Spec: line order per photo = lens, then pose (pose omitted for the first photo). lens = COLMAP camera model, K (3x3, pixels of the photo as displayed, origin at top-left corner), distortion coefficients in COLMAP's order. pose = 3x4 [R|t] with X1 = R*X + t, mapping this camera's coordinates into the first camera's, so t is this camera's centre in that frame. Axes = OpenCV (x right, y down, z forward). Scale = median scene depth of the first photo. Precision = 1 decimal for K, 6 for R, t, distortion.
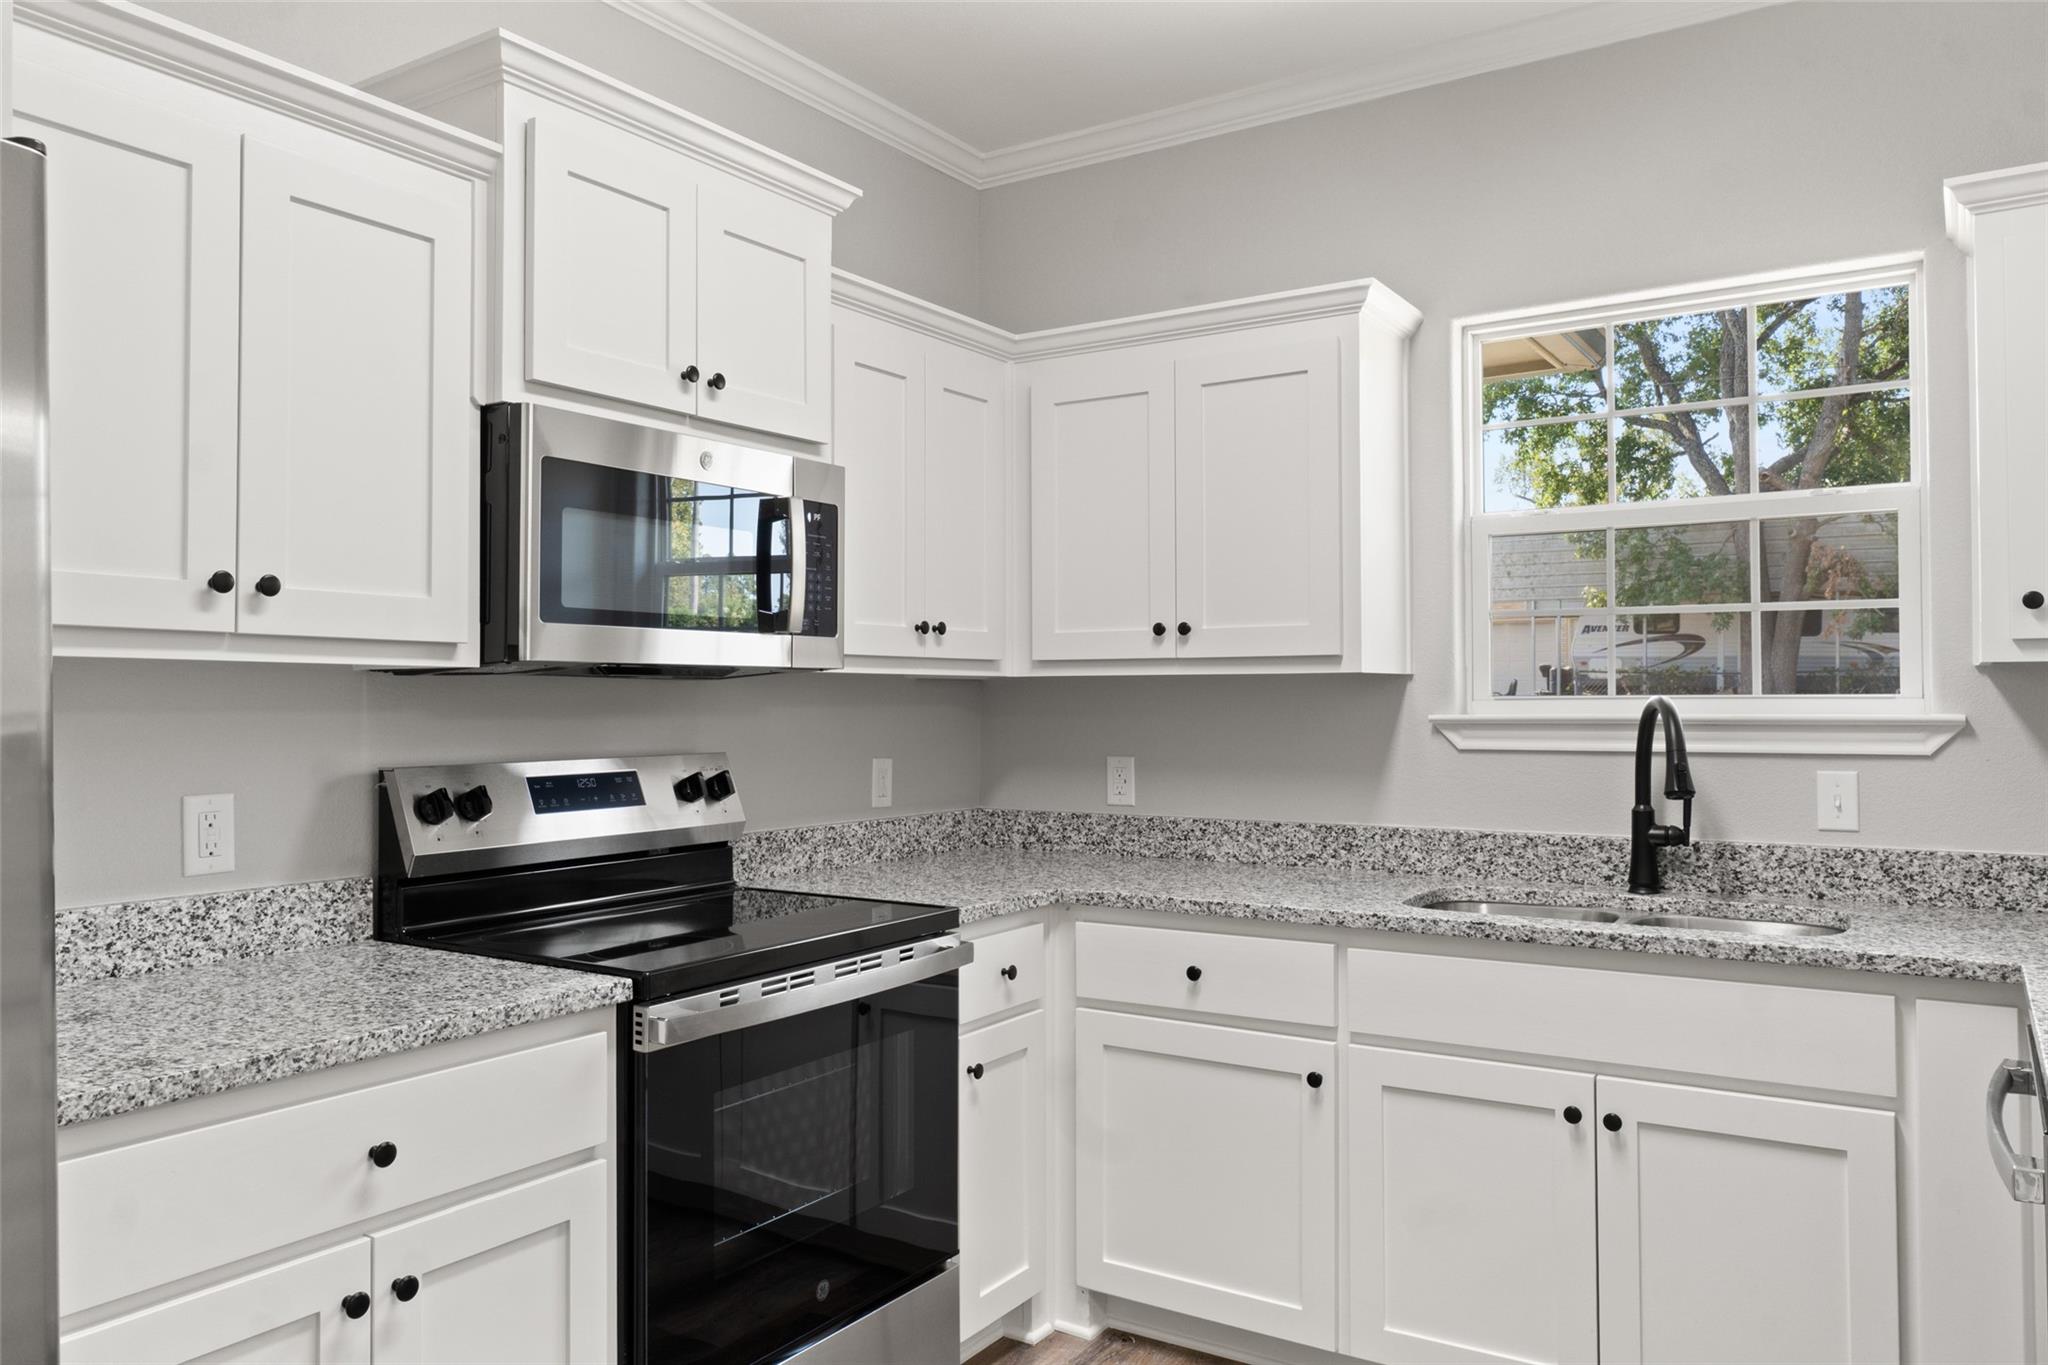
lens RADIAL K [[1456.2, 0, 1013.1], [0, 1456.2, 677.3], [0, 0, 1]] dist [-0.007029, -0.001861]
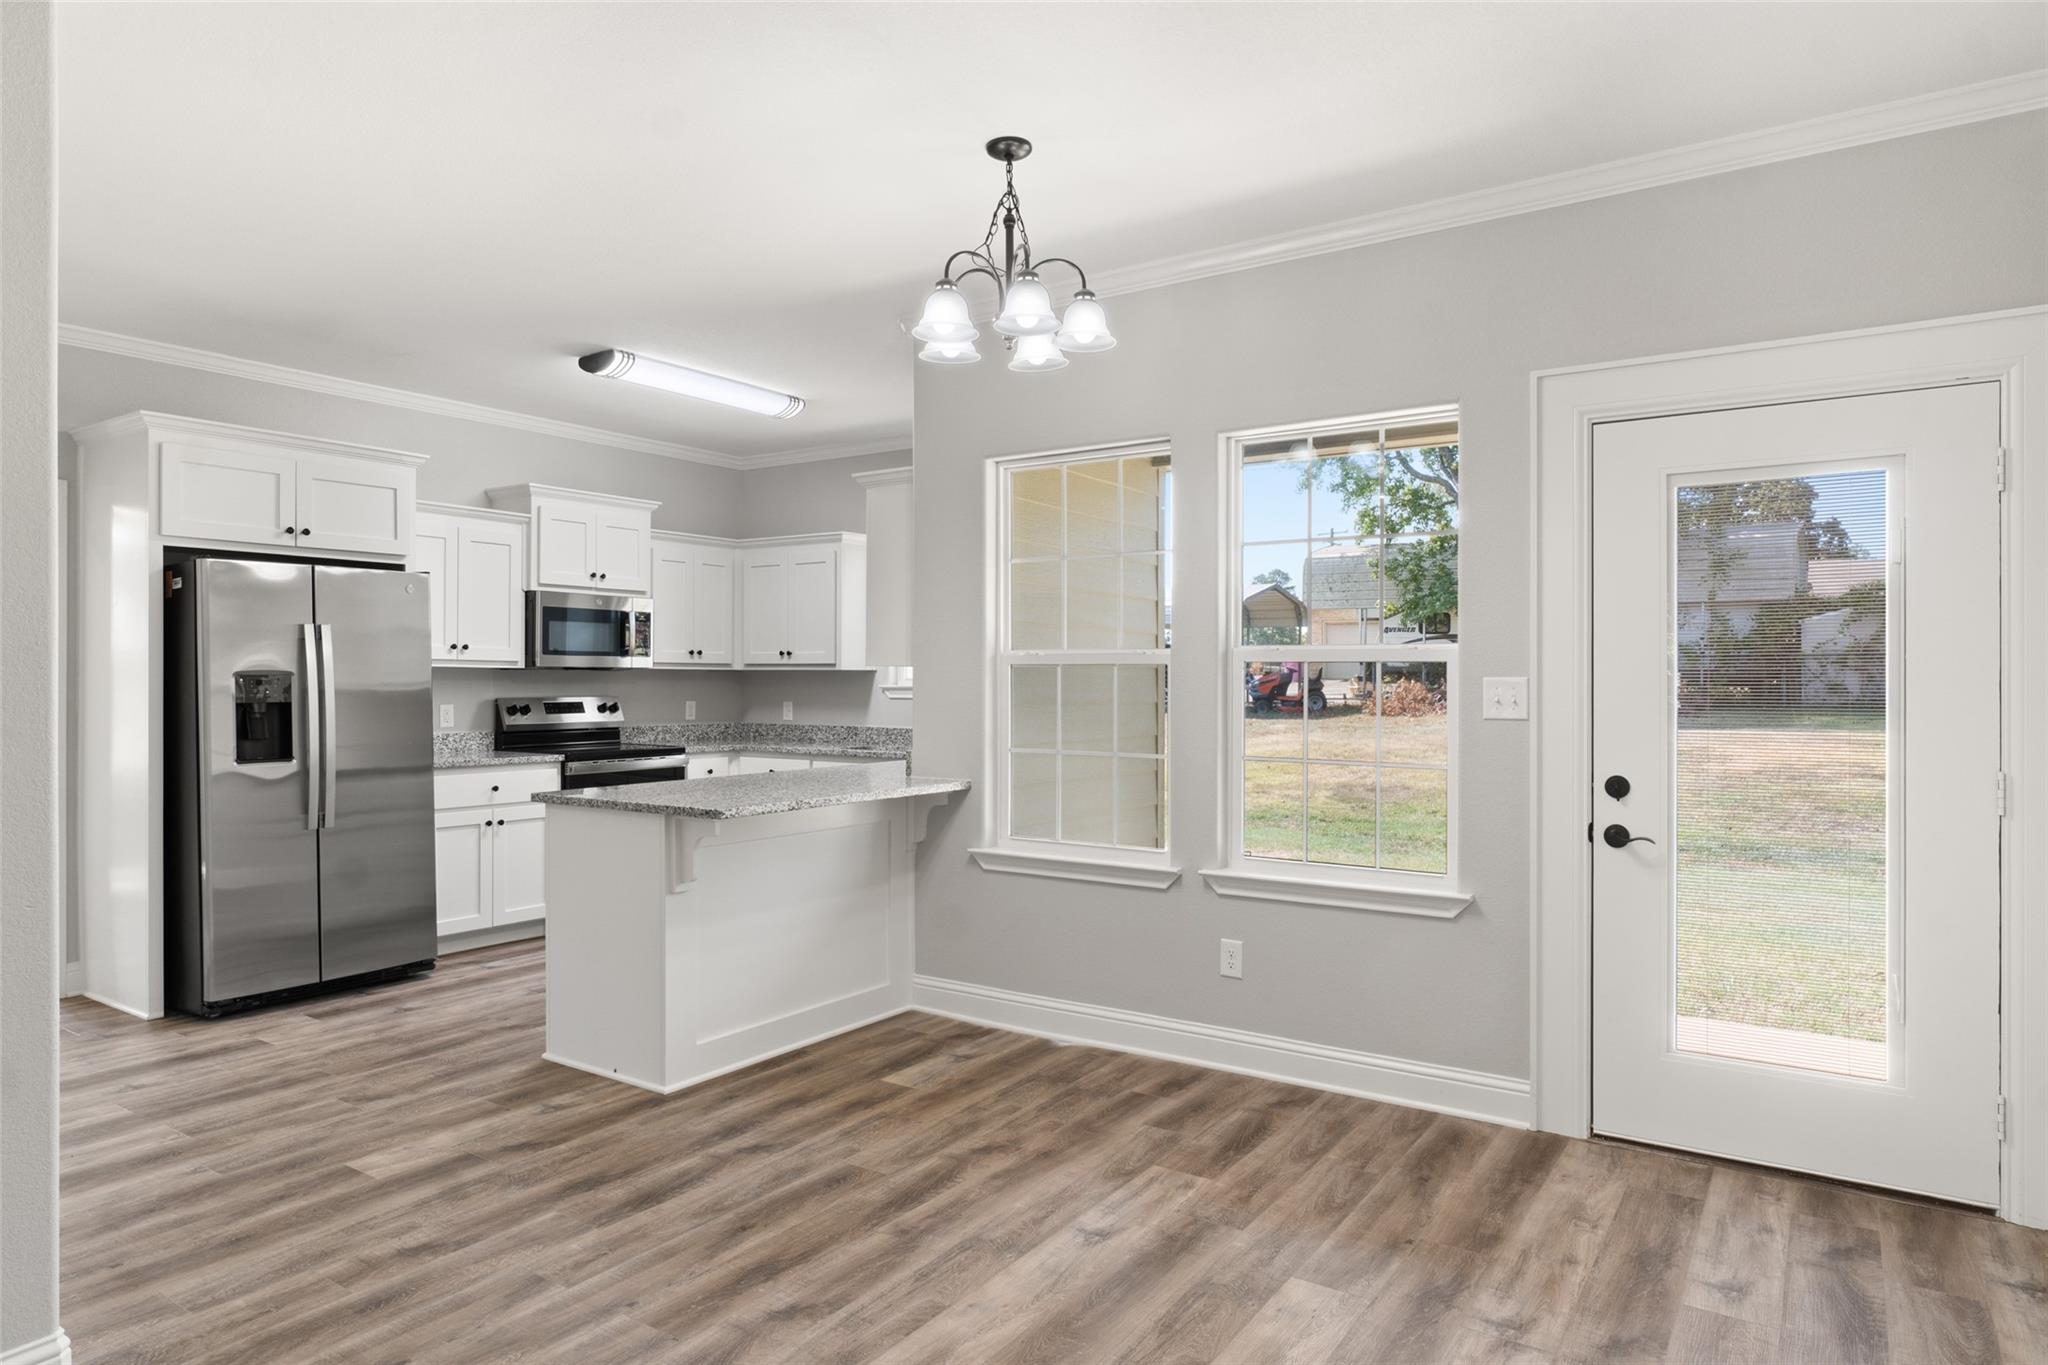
lens RADIAL K [[1209.8, 0, 1011.0], [0, 1209.8, 687.4], [0, 0, 1]] dist [-0.011128, 0.000431]
pose [[0.999833, 0.008059, -0.016414, 0.644364], [-0.007676, 0.999700, 0.023264, -0.028270], [0.016597, -0.023134, 0.999595, -1.423388]]
